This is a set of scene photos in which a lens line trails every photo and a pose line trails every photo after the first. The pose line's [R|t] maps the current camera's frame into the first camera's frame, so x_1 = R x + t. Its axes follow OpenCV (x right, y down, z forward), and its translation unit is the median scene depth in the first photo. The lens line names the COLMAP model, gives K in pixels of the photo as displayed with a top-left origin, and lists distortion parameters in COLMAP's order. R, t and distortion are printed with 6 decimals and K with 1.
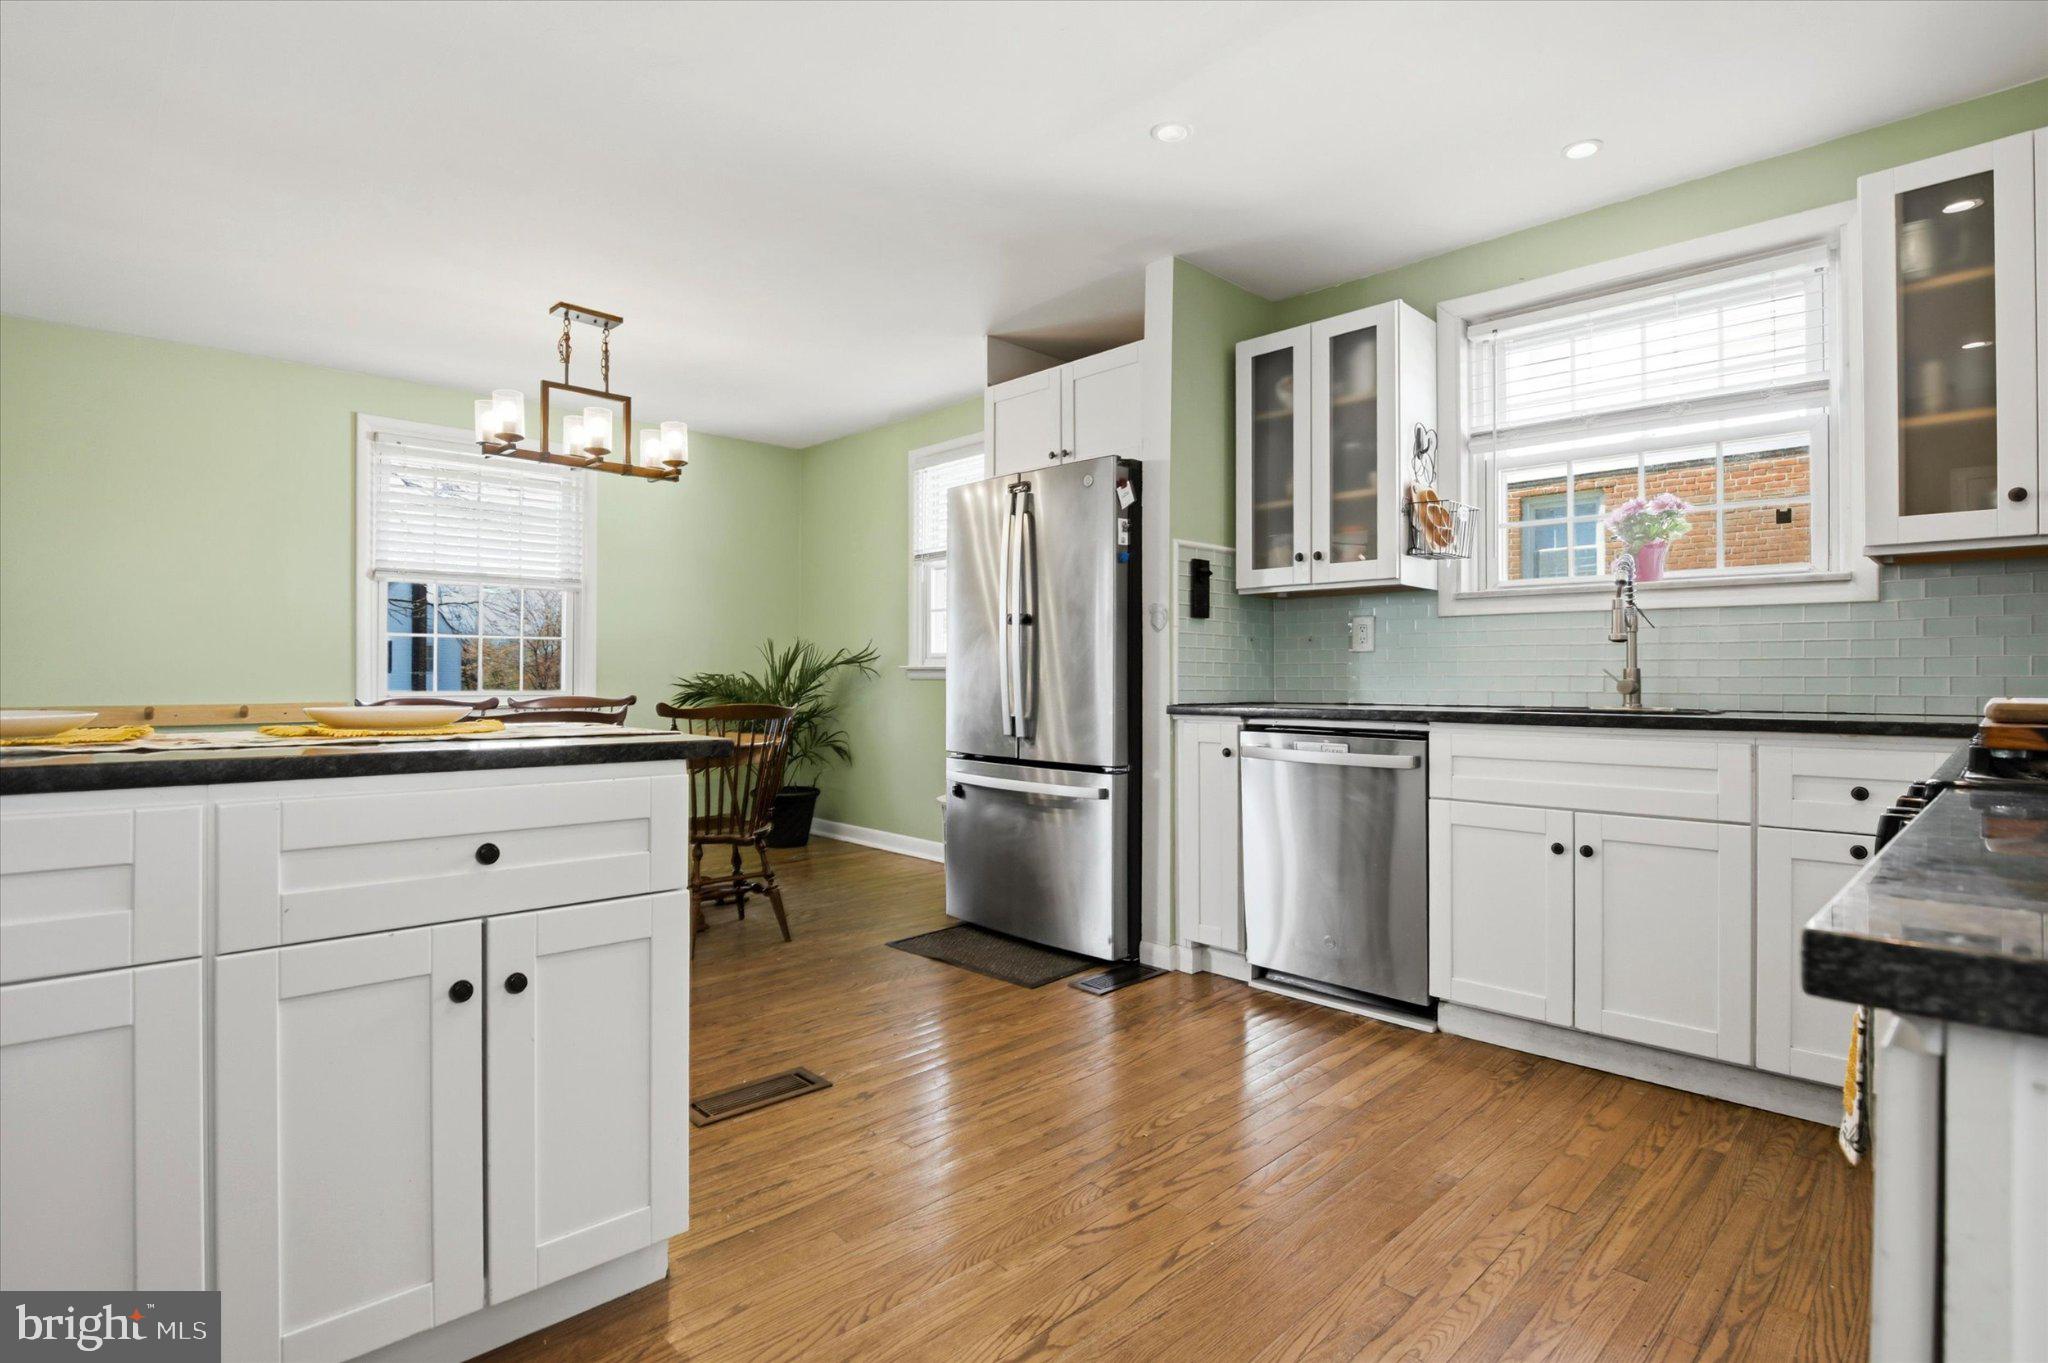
lens RADIAL K [[991.7, 0, 1030.4], [0, 991.7, 664.8], [0, 0, 1]] dist [-0.030685, 0.007593]
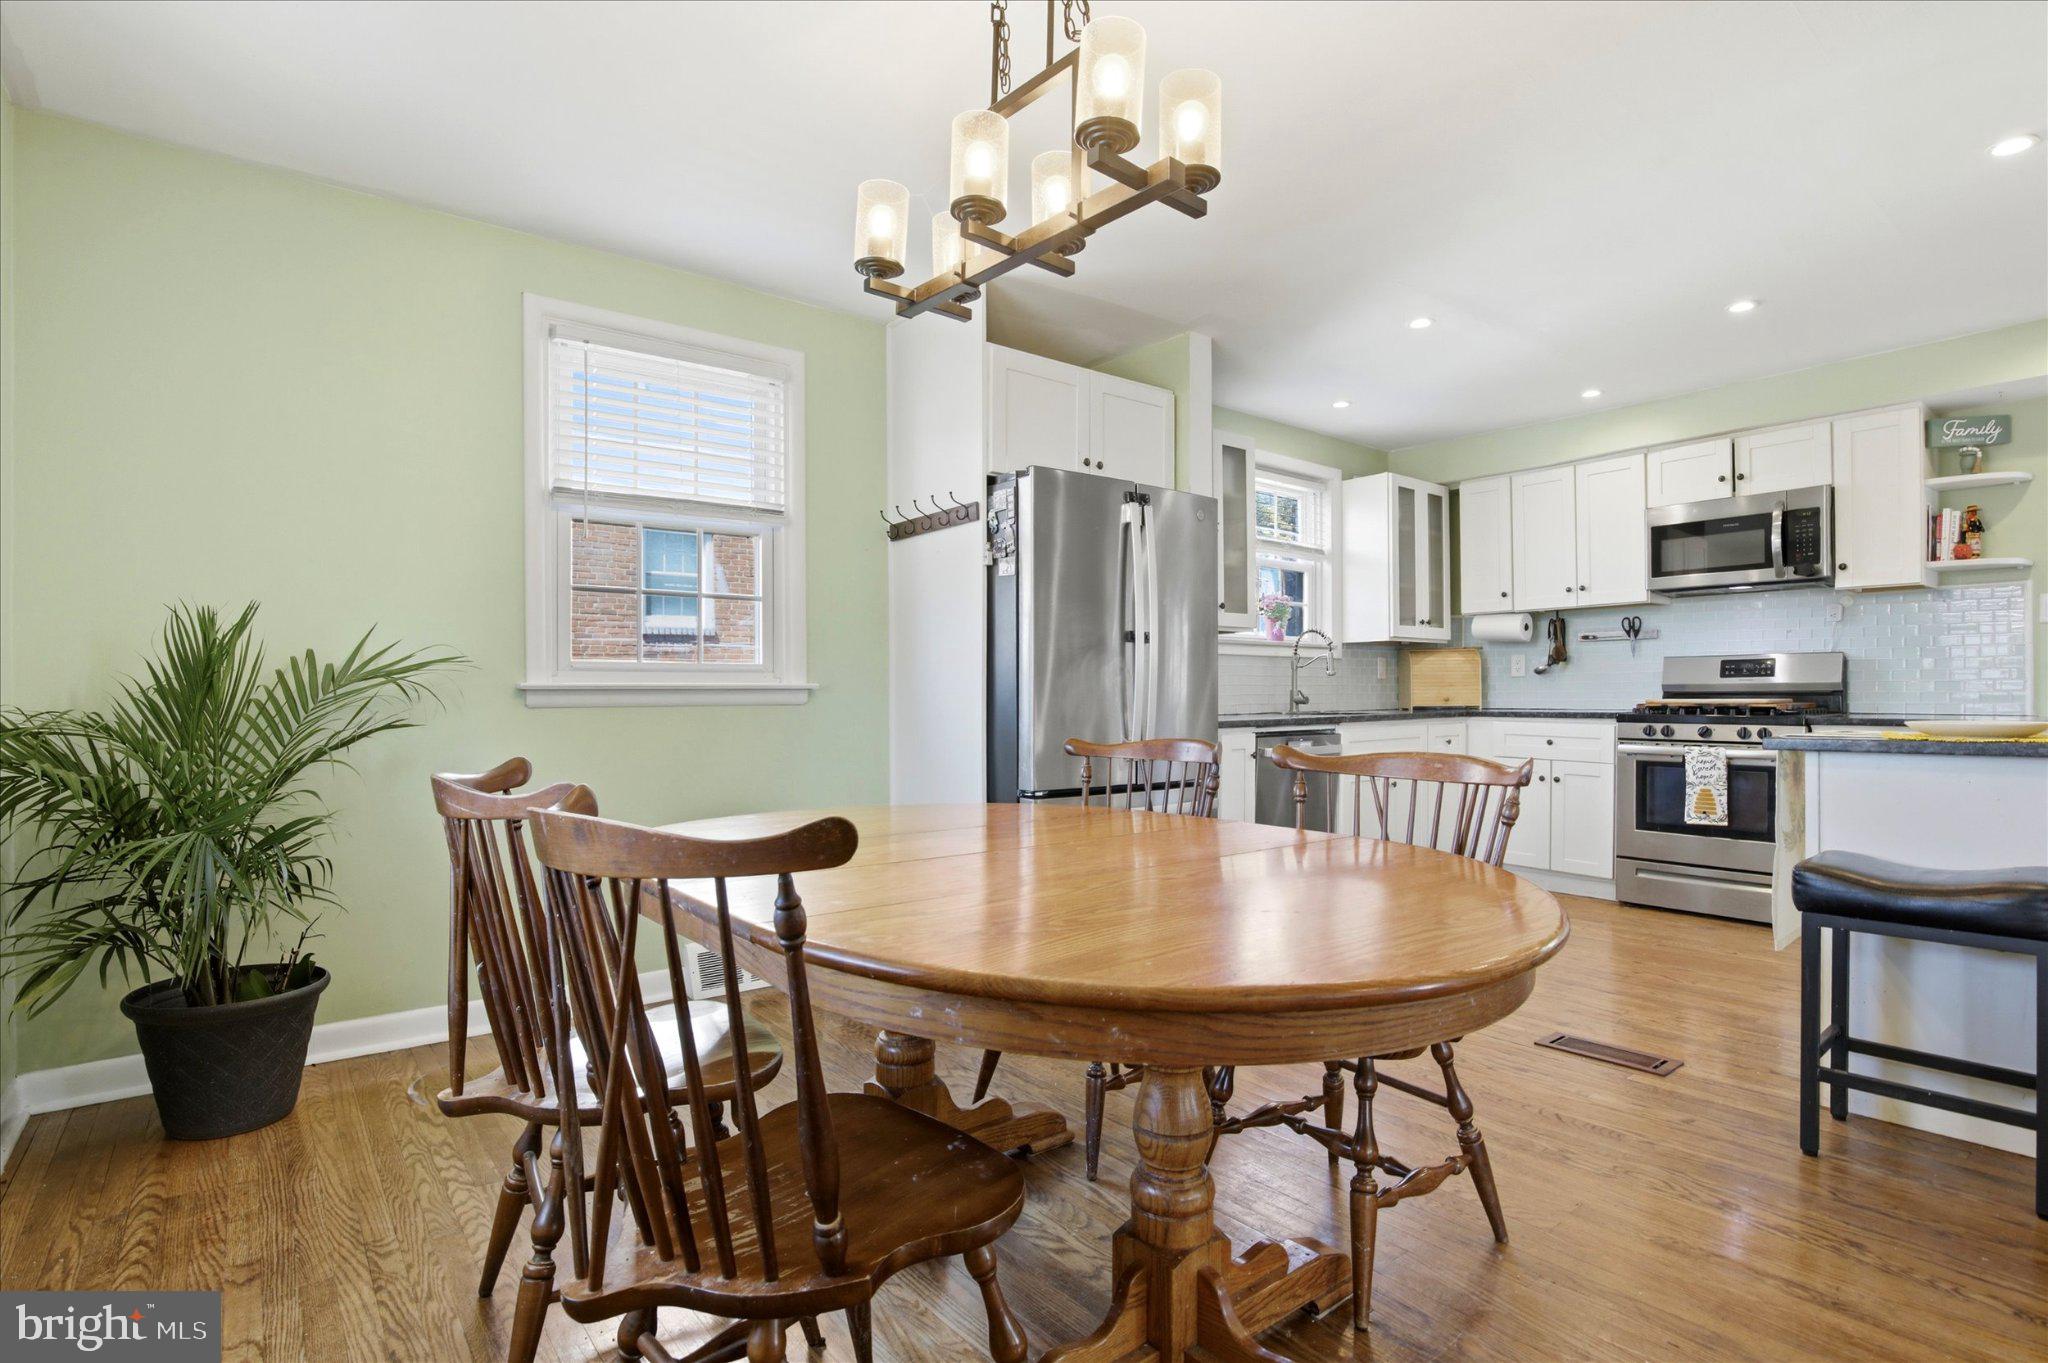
lens RADIAL K [[1006.9, 0, 1035.0], [0, 1006.9, 690.3], [0, 0, 1]] dist [-0.023733, 0.003126]
pose [[0.098458, -0.000667, 0.995141, -1.267867], [-0.007437, 0.999971, 0.001406, 0.005232], [-0.995113, -0.007539, 0.098450, 1.296925]]
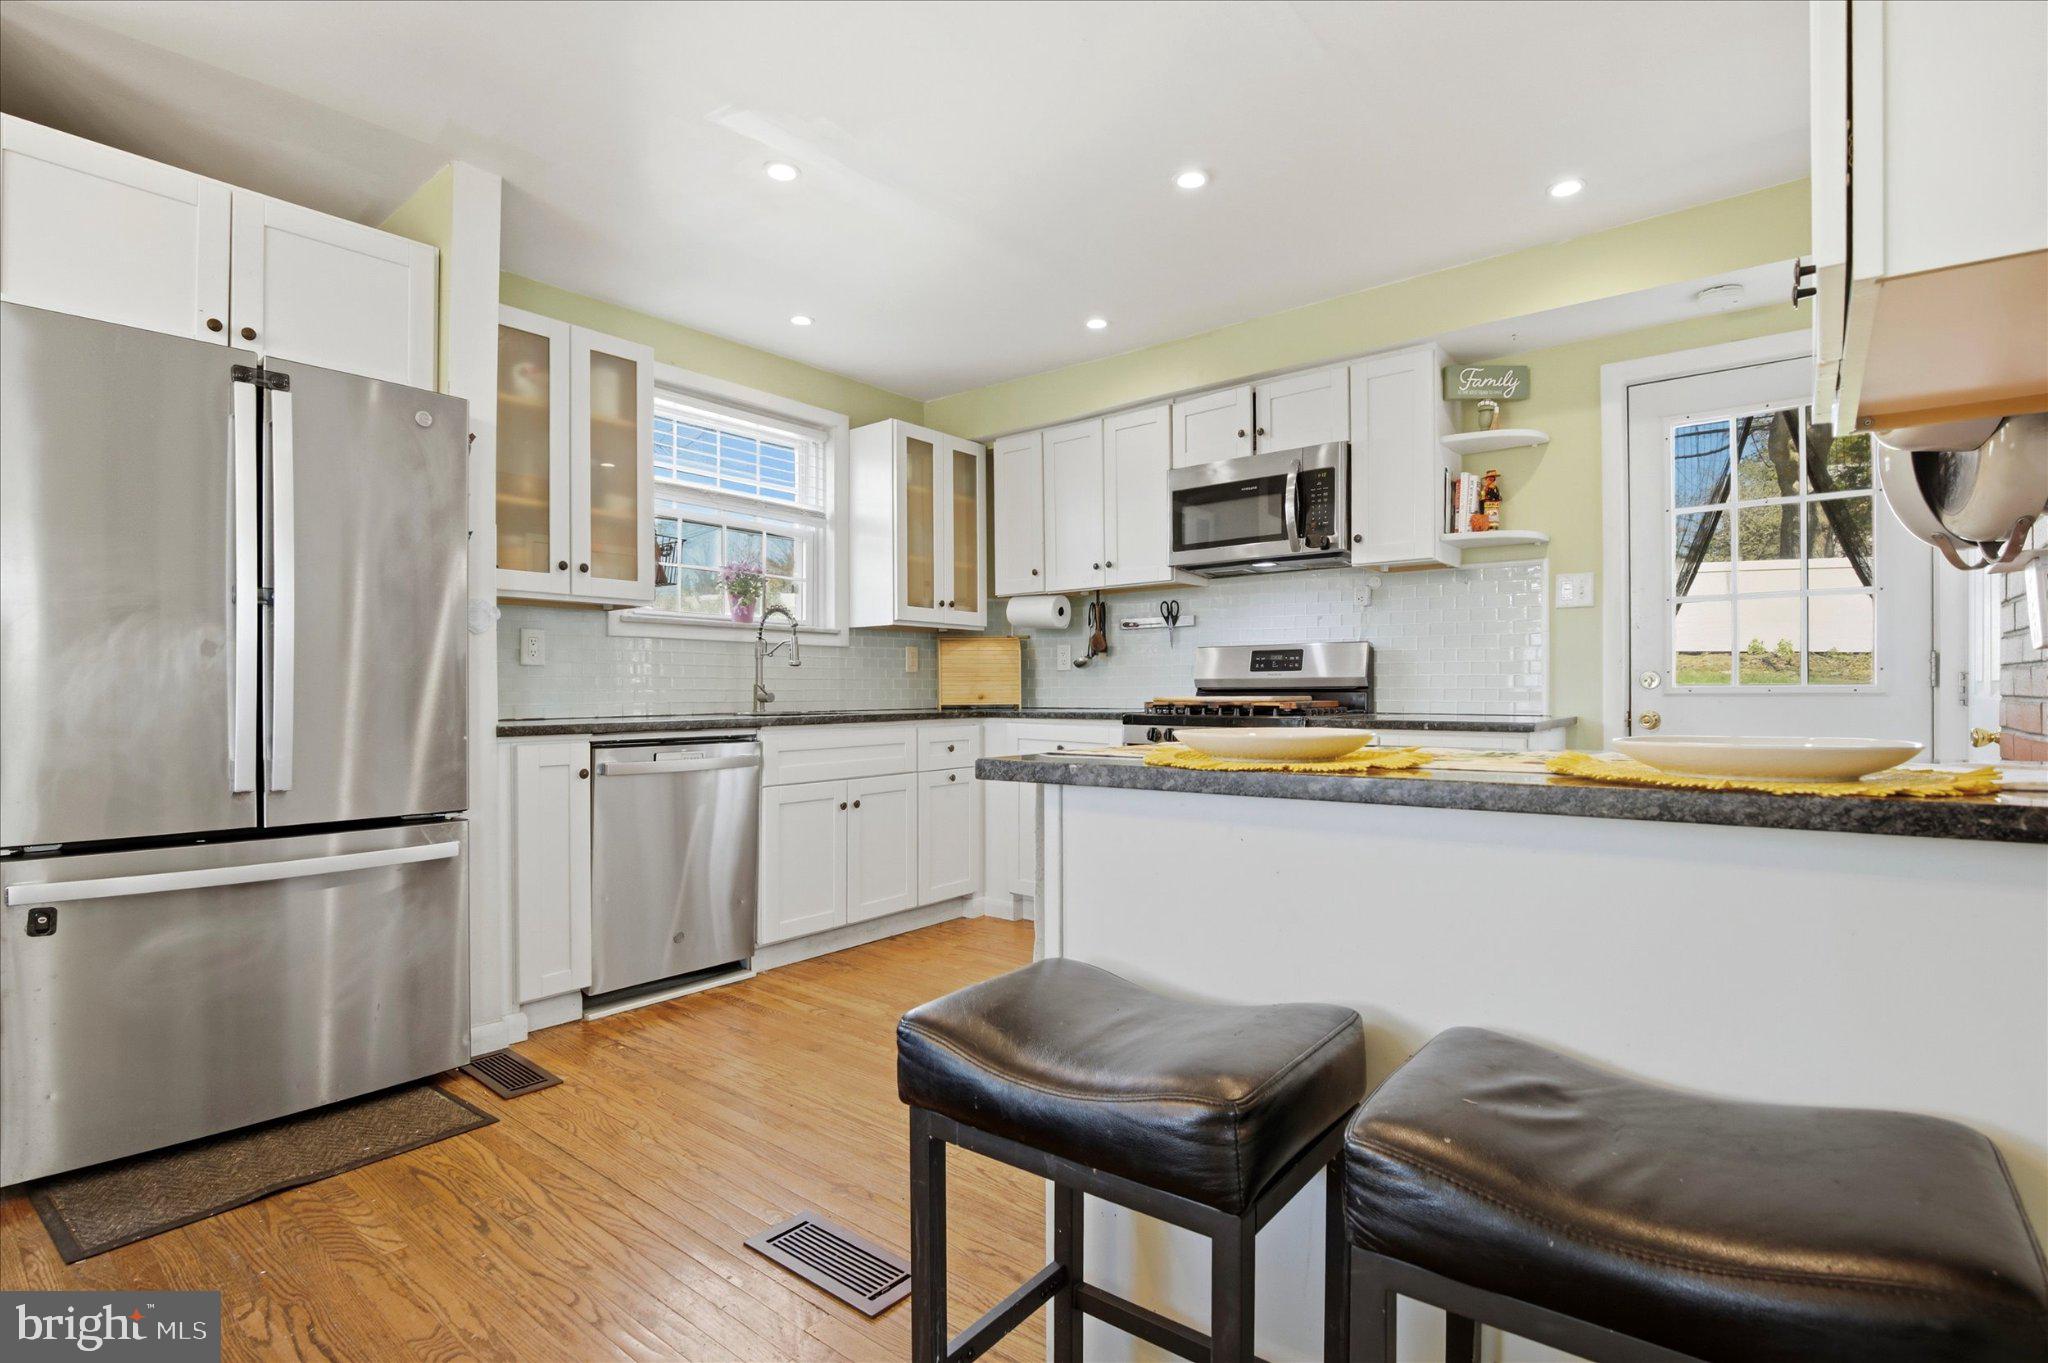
lens RADIAL K [[991.7, 0, 1006.8], [0, 991.7, 694.3], [0, 0, 1]] dist [-0.030685, 0.007593]
pose [[-0.106857, -0.005043, 0.994262, -0.850723], [-0.009844, 0.999943, 0.004014, 0.008490], [-0.994226, -0.009359, -0.106900, 0.801888]]
